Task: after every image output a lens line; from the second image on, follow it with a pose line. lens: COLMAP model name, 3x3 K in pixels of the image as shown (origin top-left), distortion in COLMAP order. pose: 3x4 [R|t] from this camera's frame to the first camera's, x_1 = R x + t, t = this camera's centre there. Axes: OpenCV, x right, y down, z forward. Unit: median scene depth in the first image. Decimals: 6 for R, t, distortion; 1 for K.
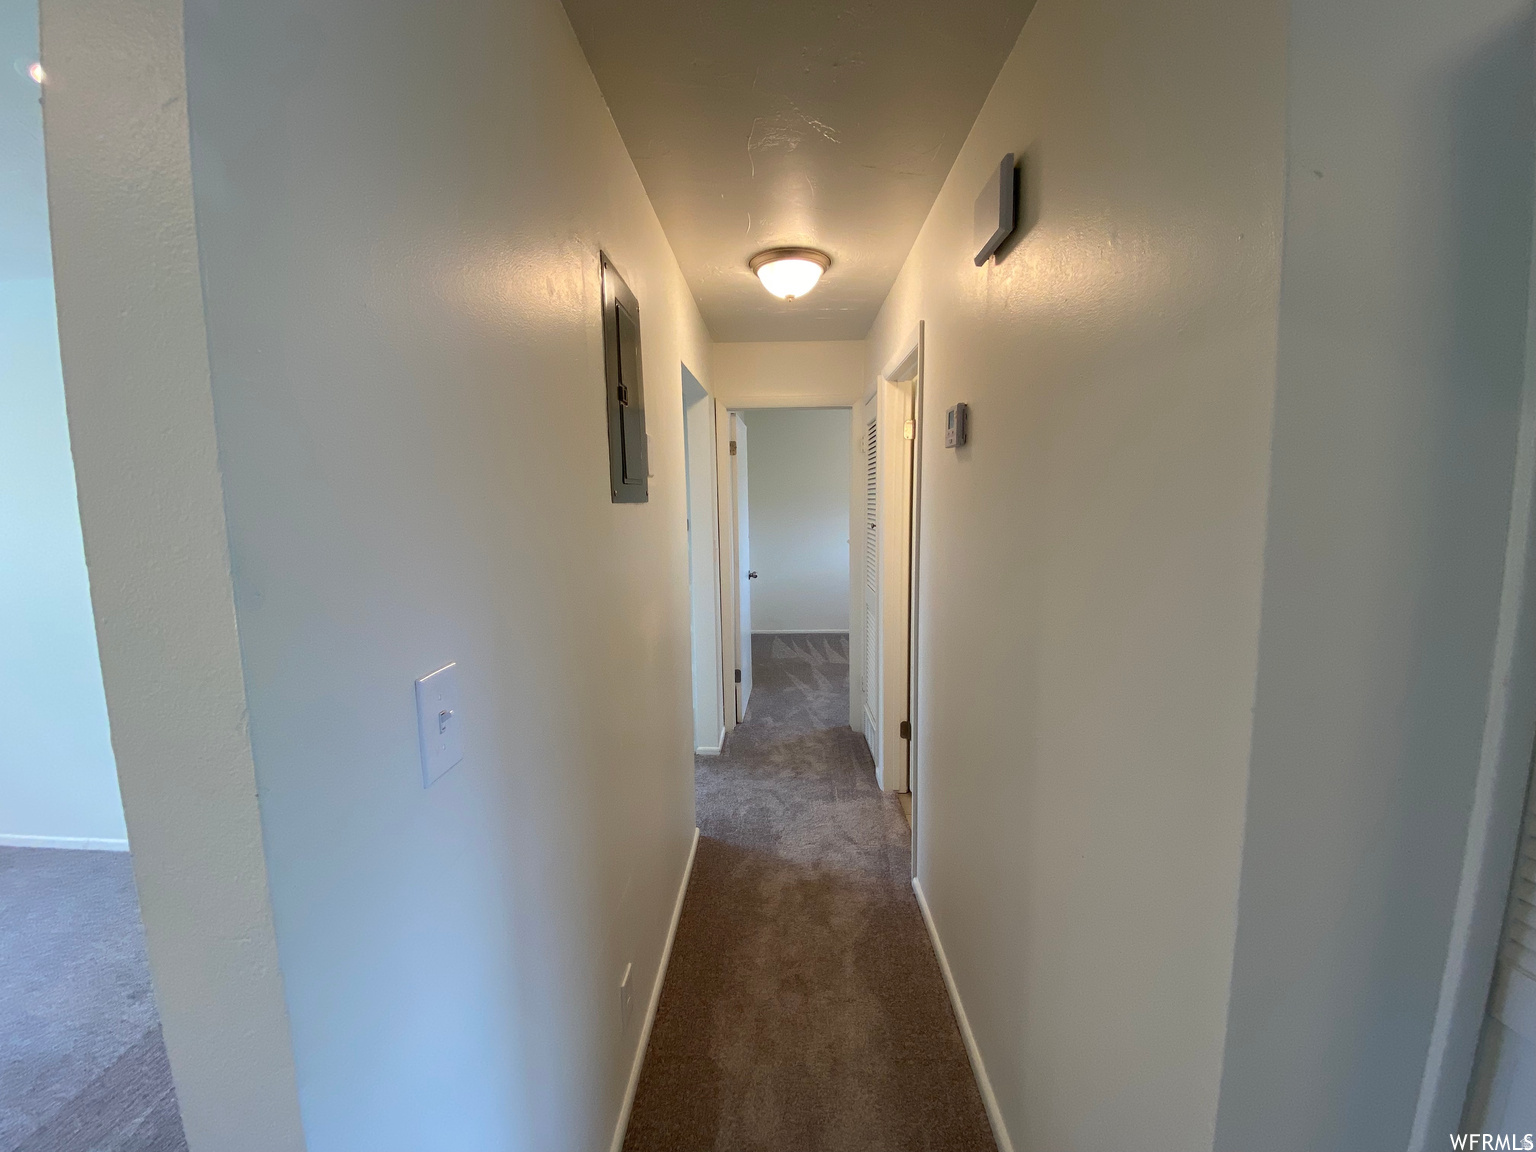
lens RADIAL K [[624.1, 0, 766.5], [0, 624.1, 573.0], [0, 0, 1]] dist [0.017640, -0.018680]
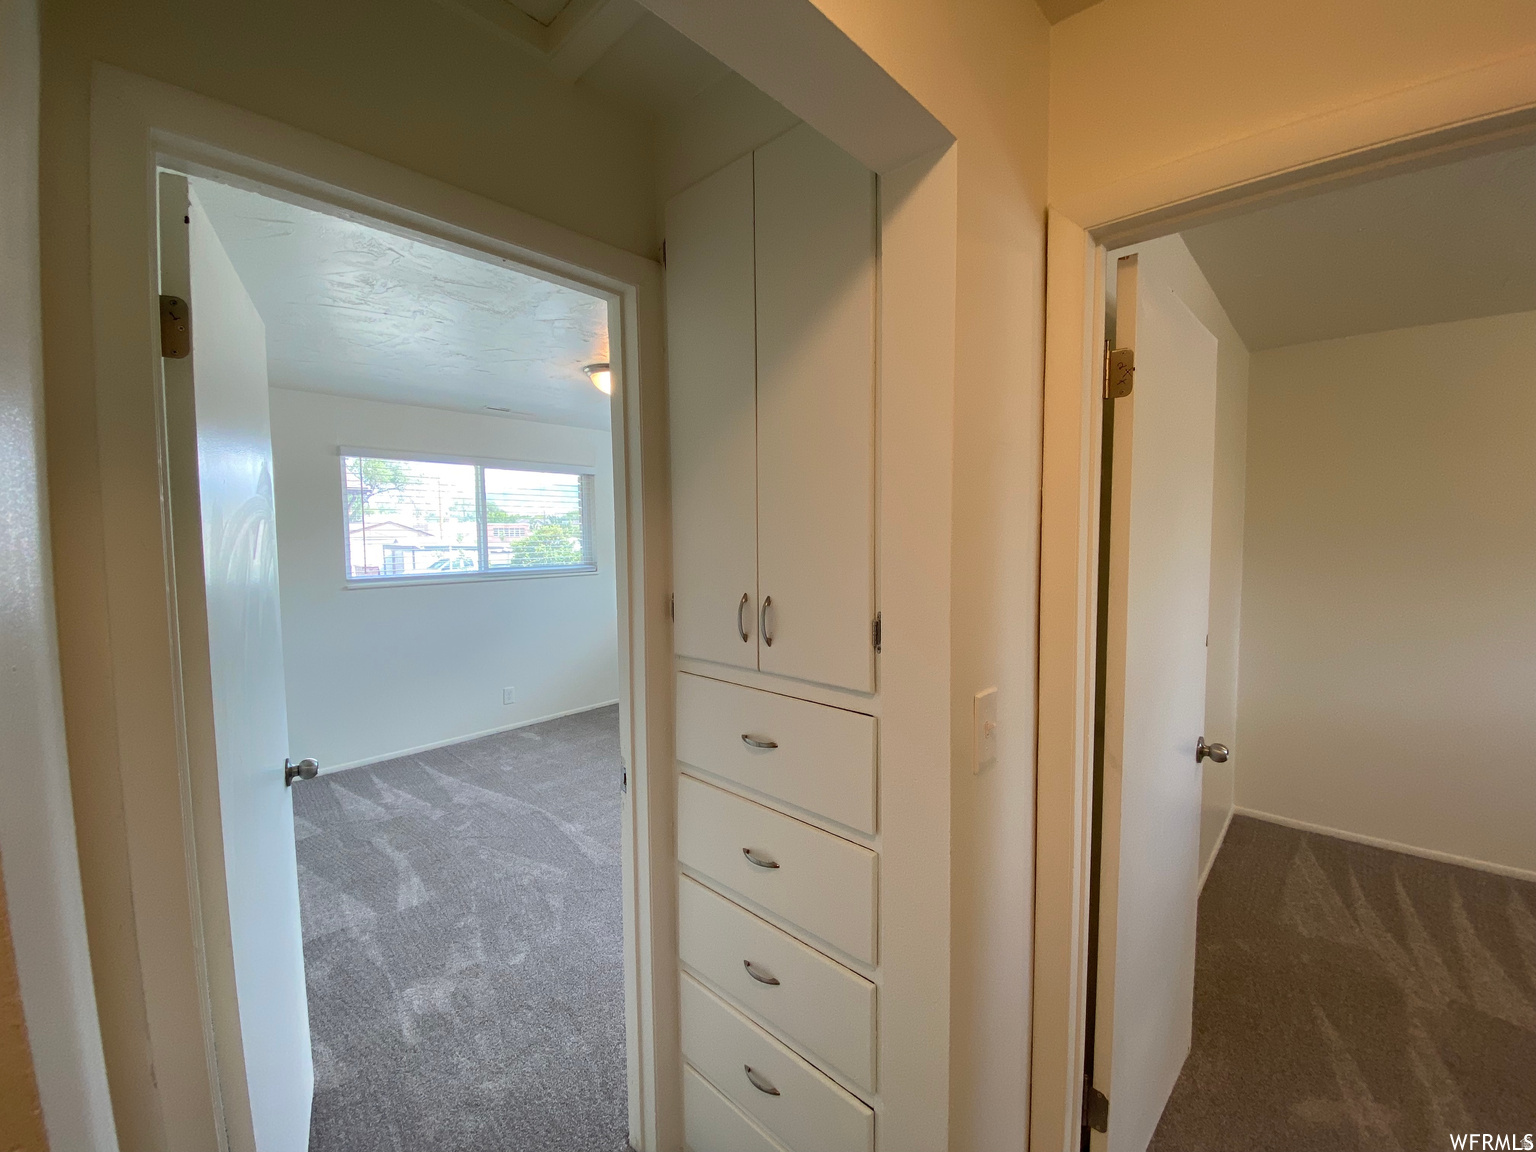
lens RADIAL K [[624.1, 0, 766.5], [0, 624.1, 573.0], [0, 0, 1]] dist [0.017640, -0.018680]
pose [[0.747601, 0.052925, -0.662036, 0.022429], [-0.082177, 0.996531, -0.013133, -0.084207], [0.659044, 0.064222, 0.749357, 0.648422]]
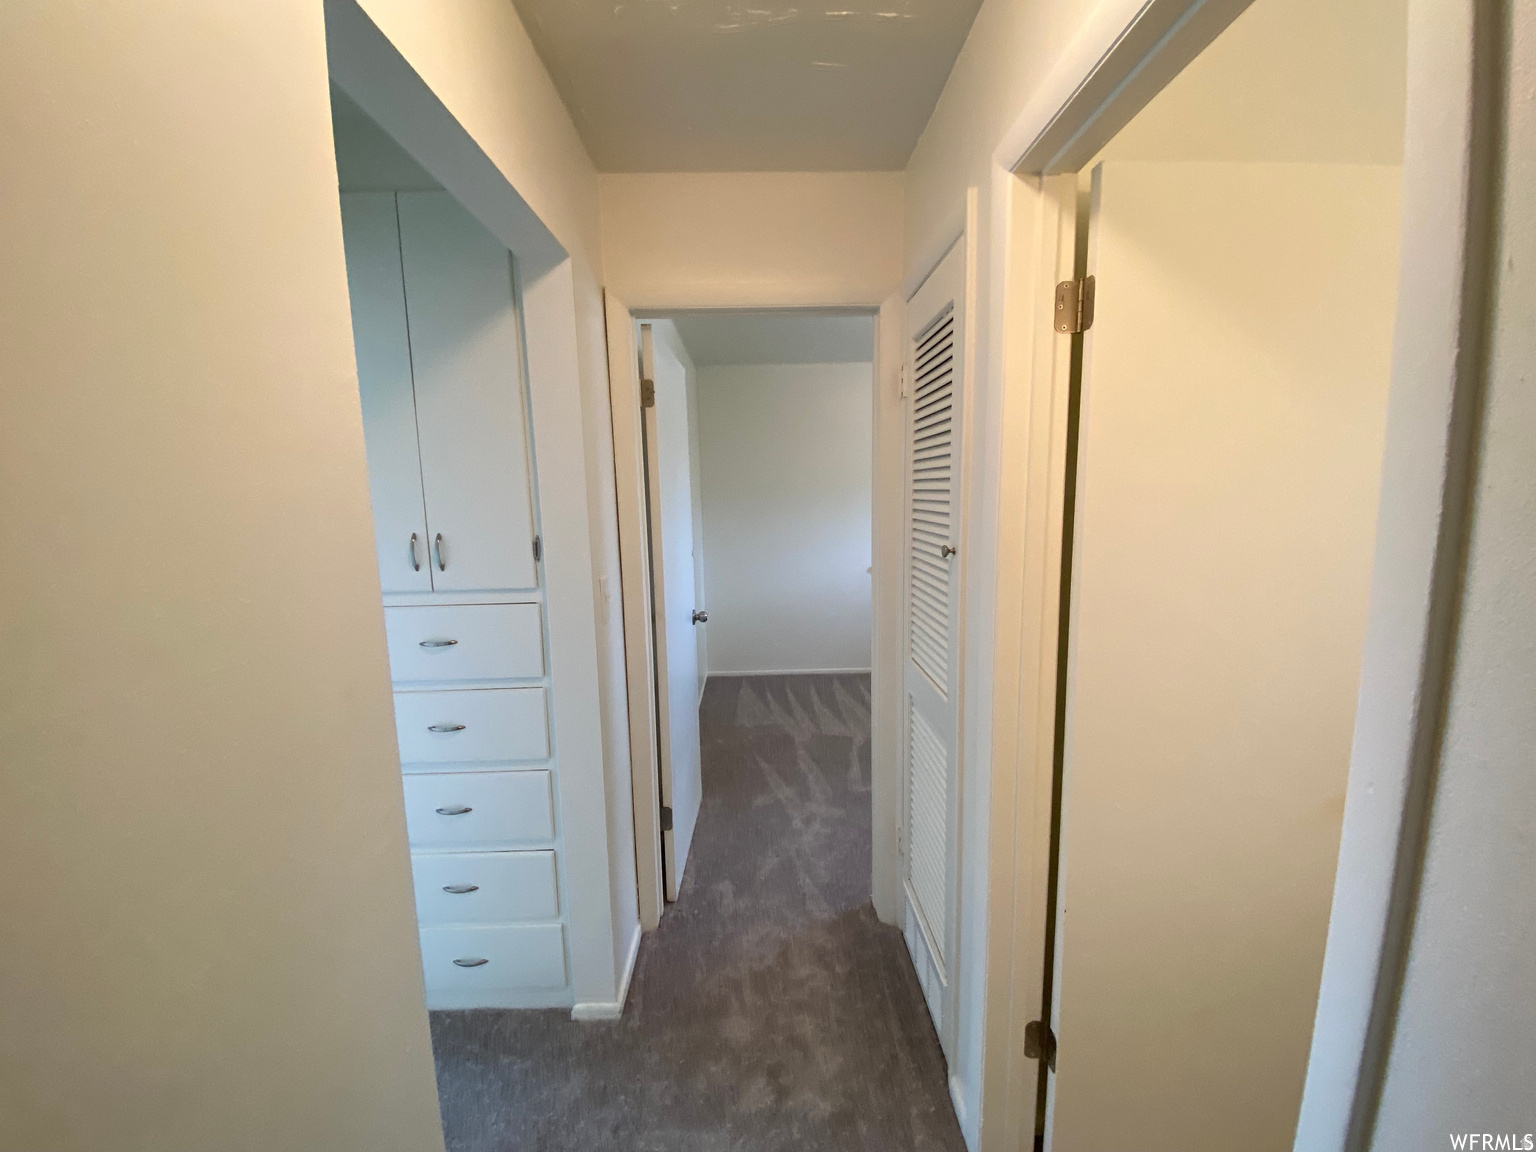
lens RADIAL K [[624.1, 0, 766.5], [0, 624.1, 573.0], [0, 0, 1]] dist [0.017640, -0.018680]
pose [[0.999013, -0.011468, 0.042924, 0.019996], [0.010795, 0.999816, 0.015864, -0.056129], [-0.043098, -0.015385, 0.998952, 0.460941]]
